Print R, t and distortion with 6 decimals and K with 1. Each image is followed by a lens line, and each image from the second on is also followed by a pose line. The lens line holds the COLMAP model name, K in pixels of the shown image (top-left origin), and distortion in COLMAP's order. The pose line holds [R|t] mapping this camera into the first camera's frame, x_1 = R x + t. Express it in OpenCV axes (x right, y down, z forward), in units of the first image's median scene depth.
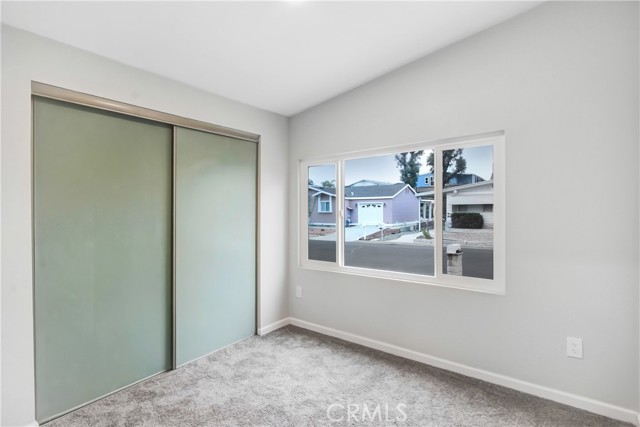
lens RADIAL K [[314.0, 0, 322.5], [0, 314.0, 210.3], [0, 0, 1]] dist [-0.020144, 0.000371]
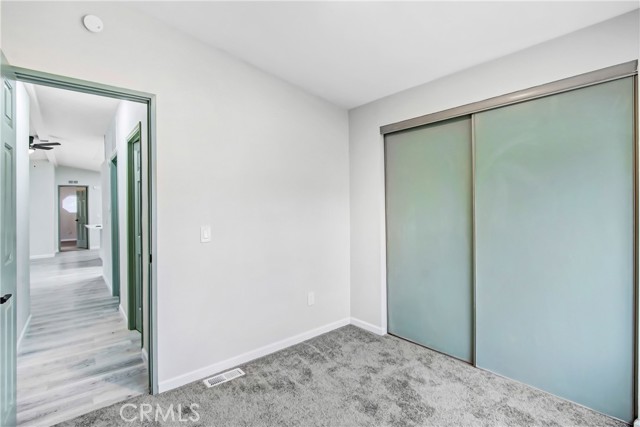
lens RADIAL K [[314.0, 0, 322.5], [0, 314.0, 210.3], [0, 0, 1]] dist [-0.020144, 0.000371]
pose [[-0.249942, 0.016850, -0.968114, 0.583325], [0.006198, 0.999856, 0.015802, 0.008138], [0.968241, -0.002051, -0.250010, 0.807334]]
